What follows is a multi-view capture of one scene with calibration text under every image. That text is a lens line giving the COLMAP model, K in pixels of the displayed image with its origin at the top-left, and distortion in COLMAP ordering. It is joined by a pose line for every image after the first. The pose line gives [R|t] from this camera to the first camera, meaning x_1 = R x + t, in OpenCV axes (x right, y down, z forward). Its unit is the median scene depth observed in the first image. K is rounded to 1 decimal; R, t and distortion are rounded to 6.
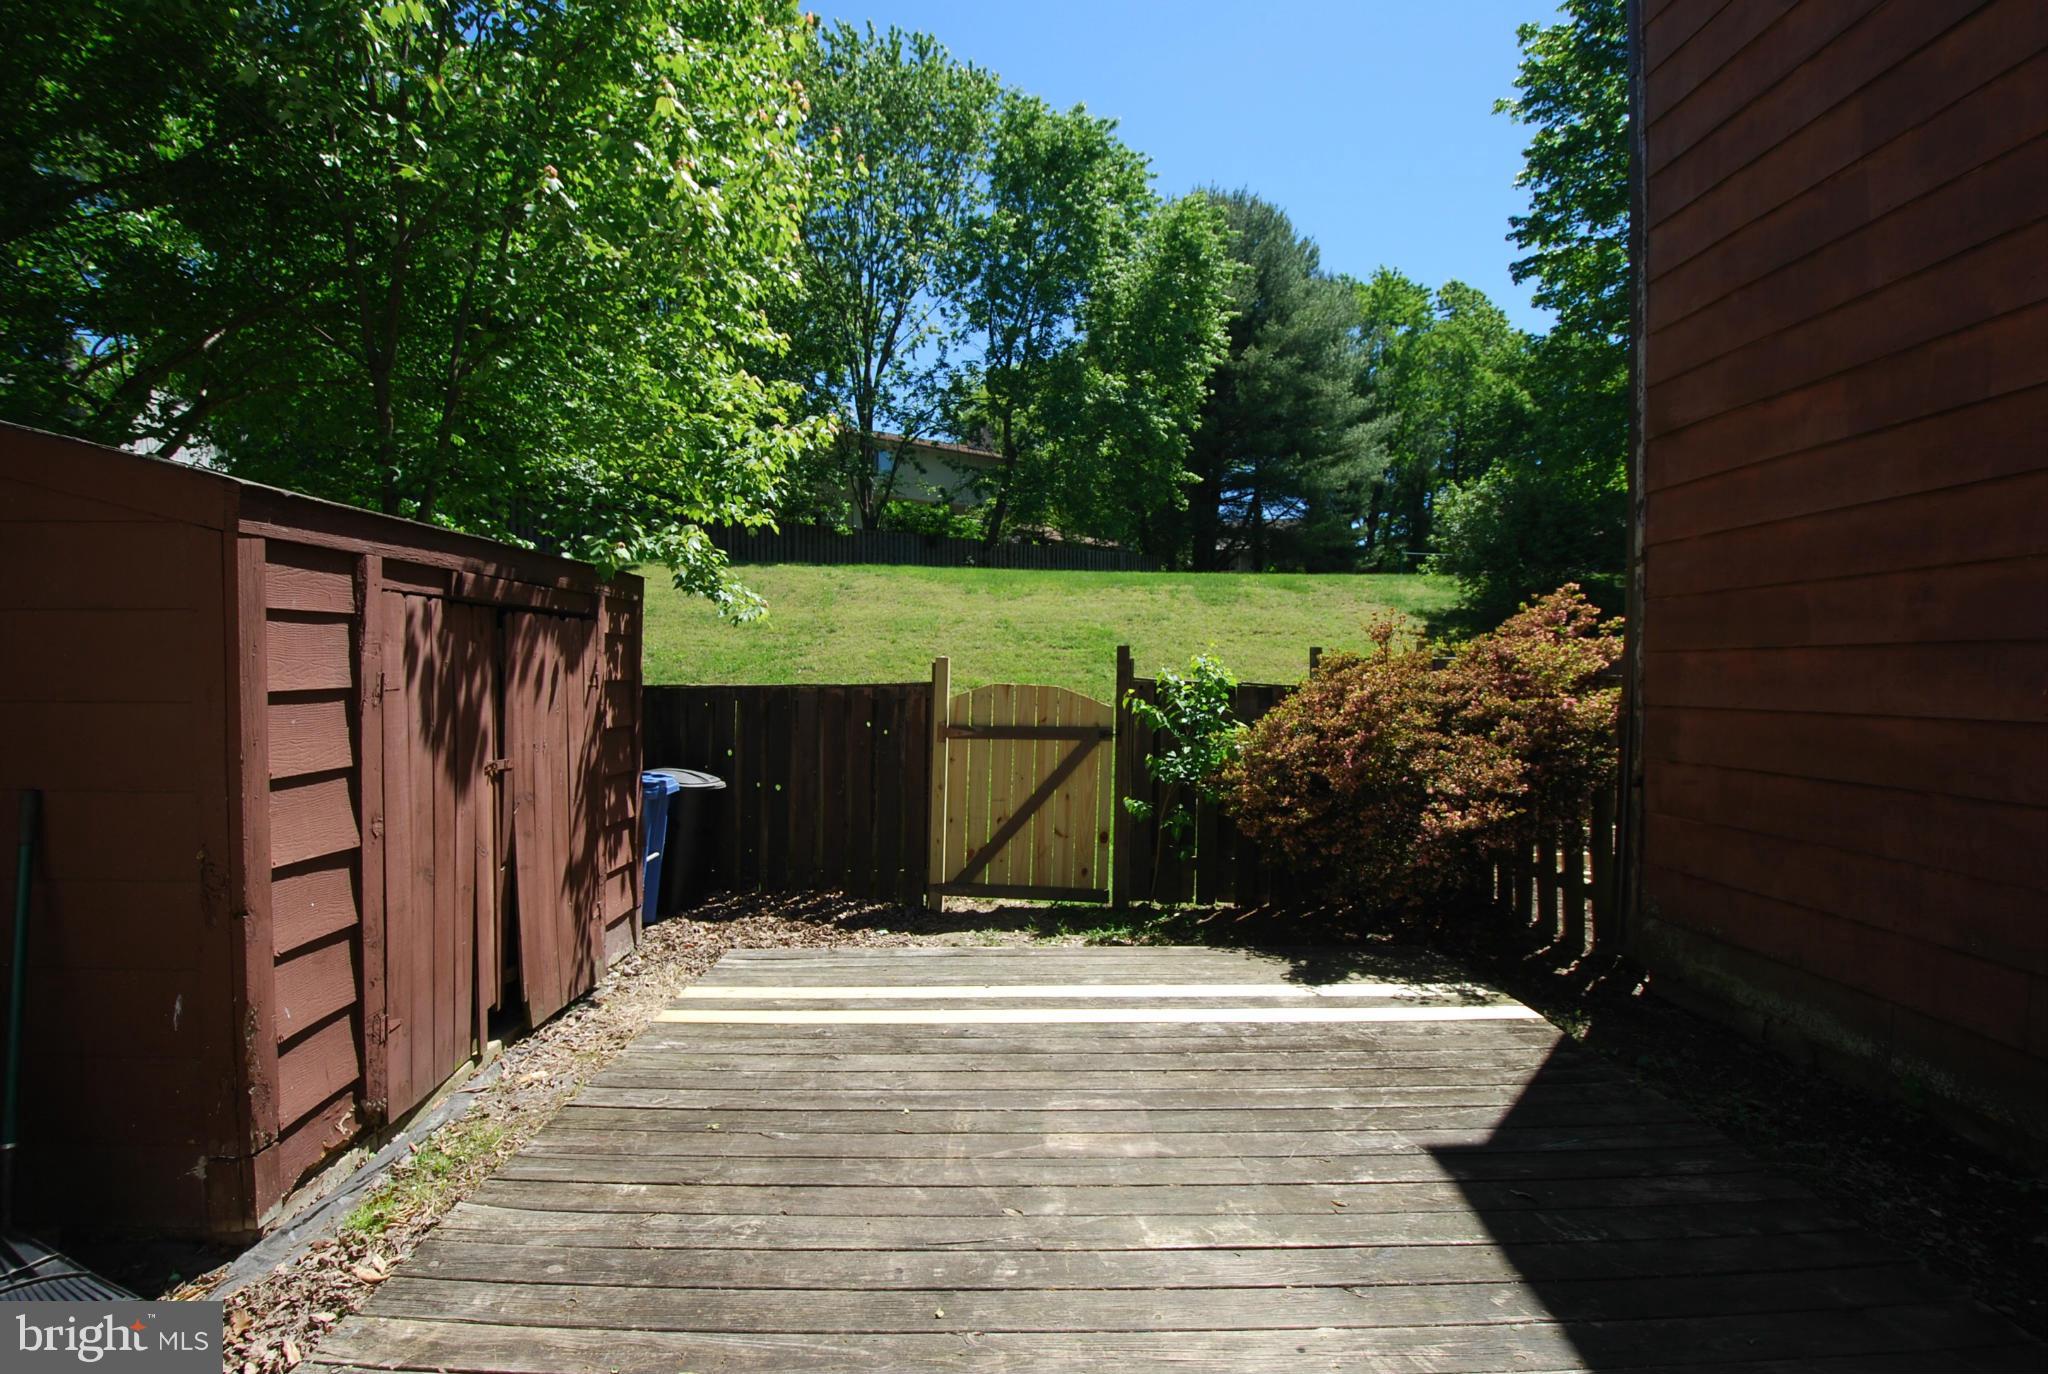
lens RADIAL K [[897.9, 0, 1012.4], [0, 897.9, 676.2], [0, 0, 1]] dist [0.021248, -0.026207]
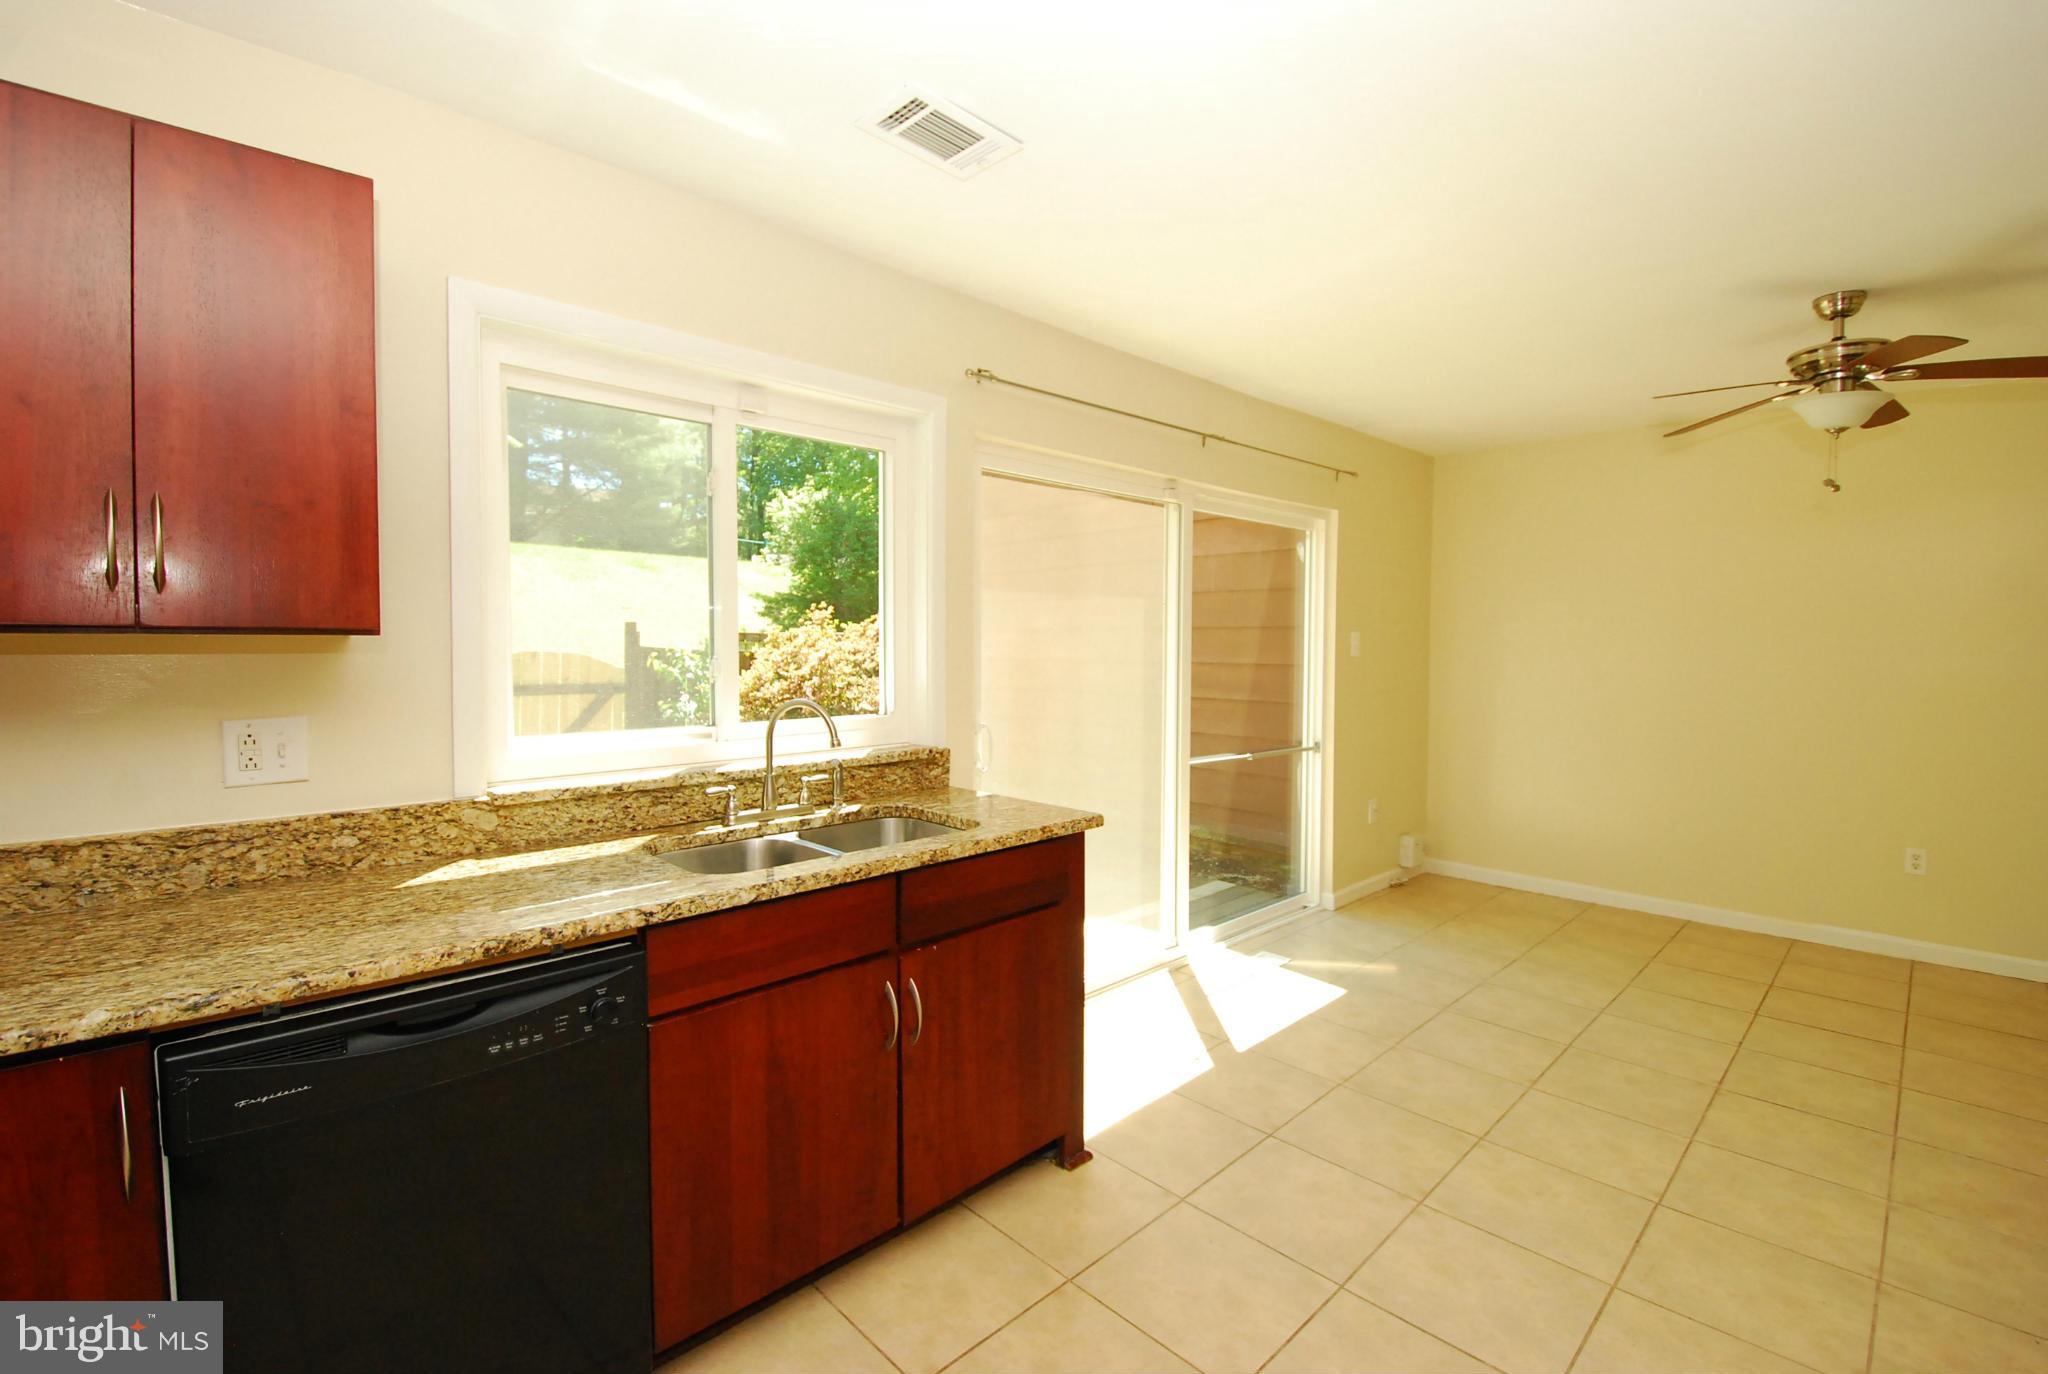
lens RADIAL K [[897.9, 0, 1012.4], [0, 897.9, 676.2], [0, 0, 1]] dist [0.021248, -0.026207]
pose [[0.730427, -0.022363, 0.682624, -0.488471], [0.002623, 0.999548, 0.029938, 0.011180], [-0.682985, -0.020077, 0.730156, -0.463412]]
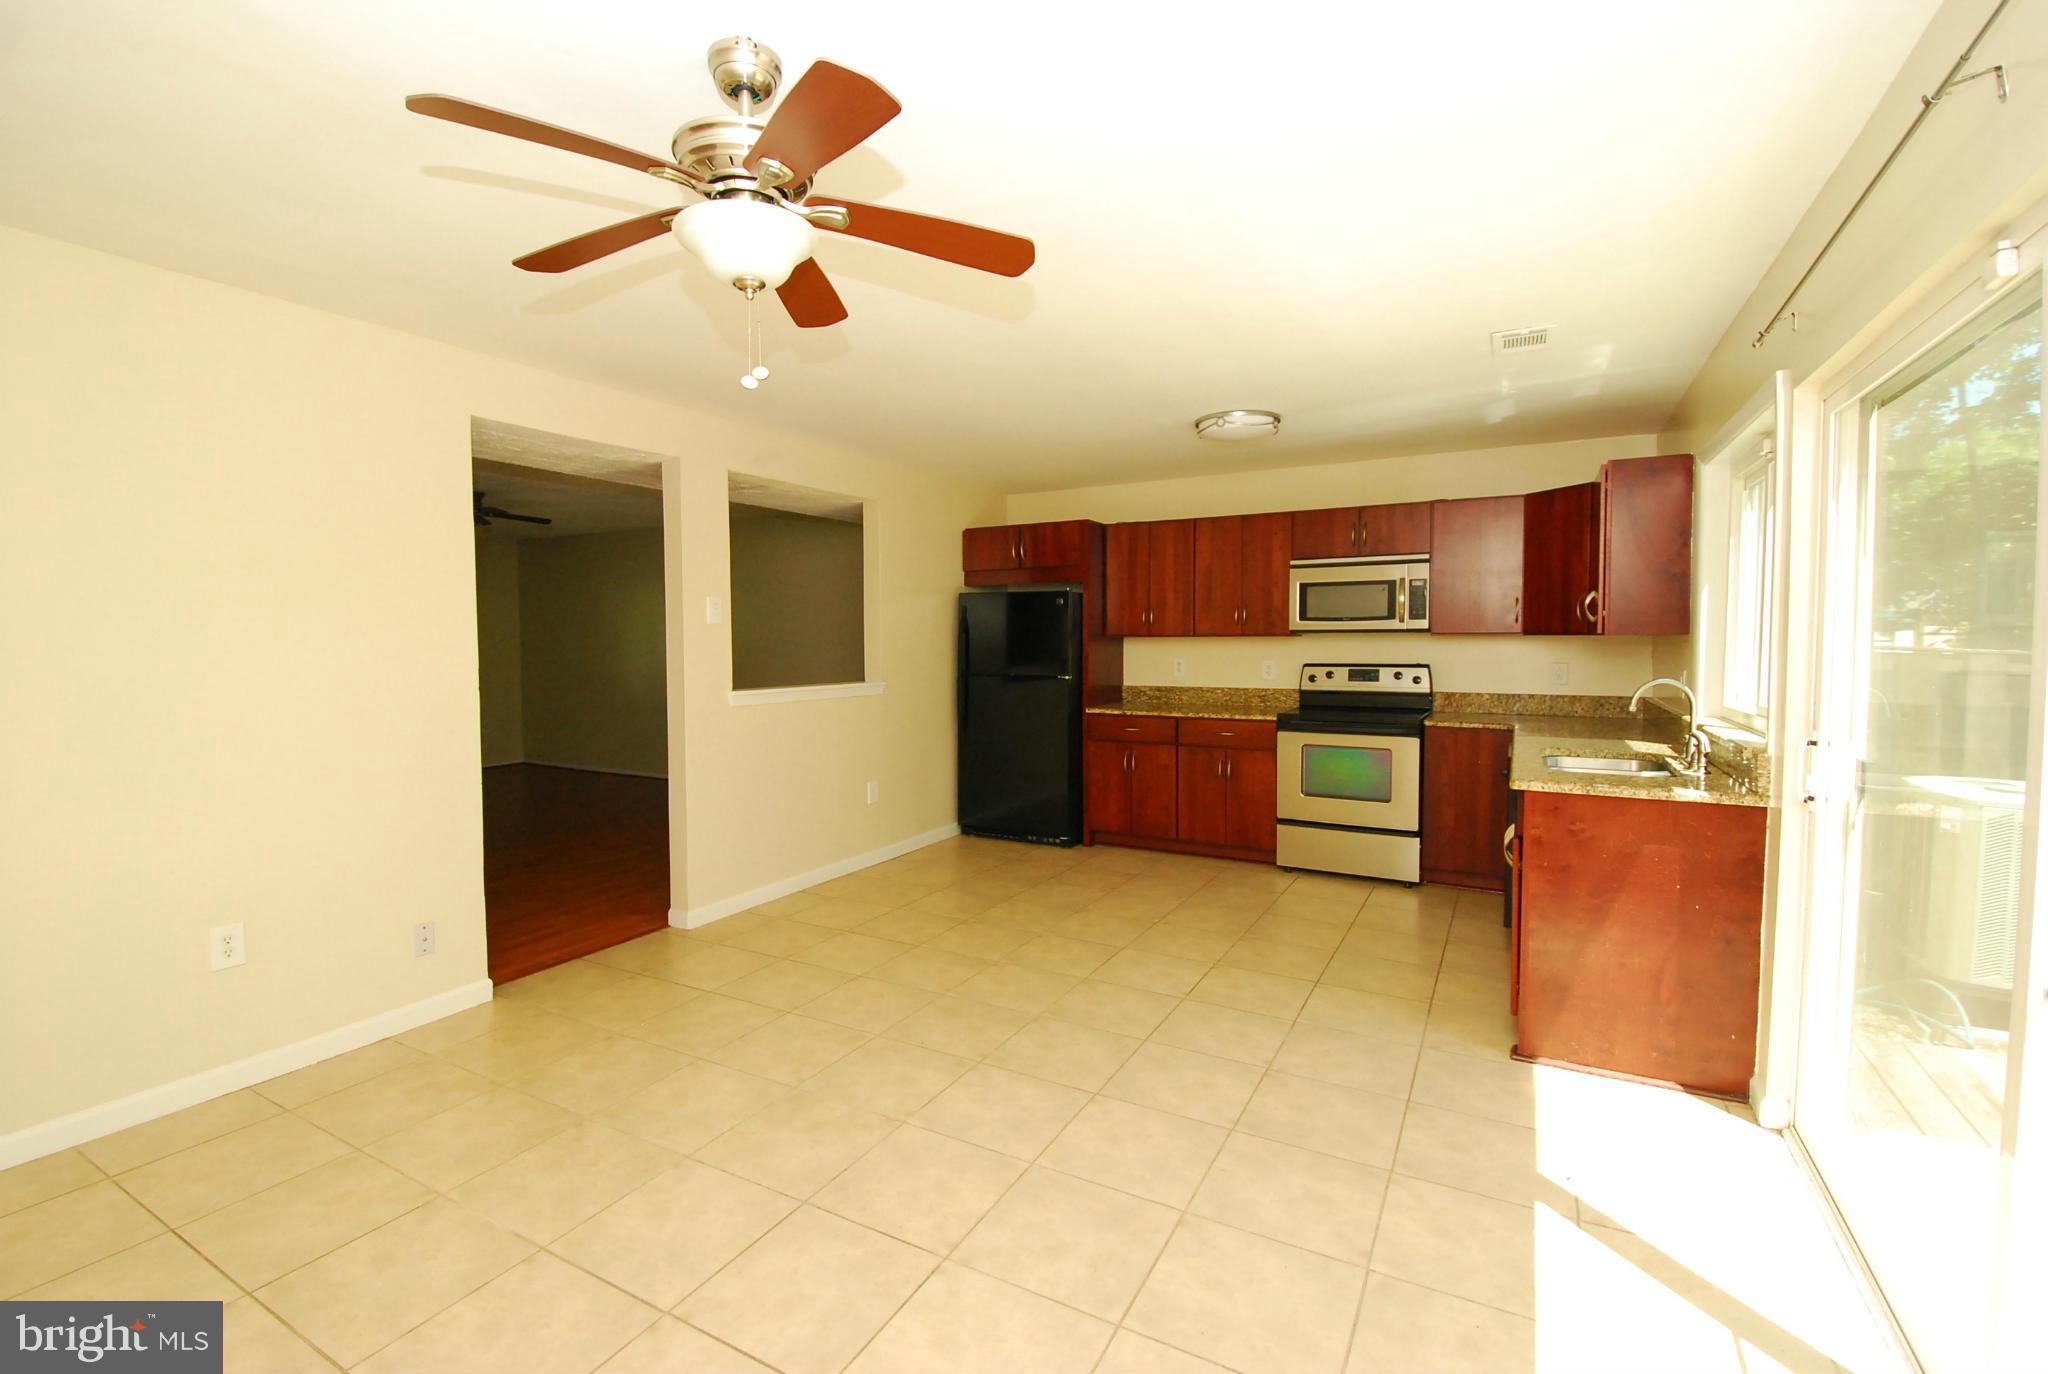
lens RADIAL K [[897.9, 0, 1012.4], [0, 897.9, 676.2], [0, 0, 1]] dist [0.021248, -0.026207]
pose [[-0.498465, 0.041453, -0.865918, 0.578752], [-0.005354, 0.998690, 0.050890, 0.003014], [0.866893, 0.030003, -0.497590, -0.128192]]
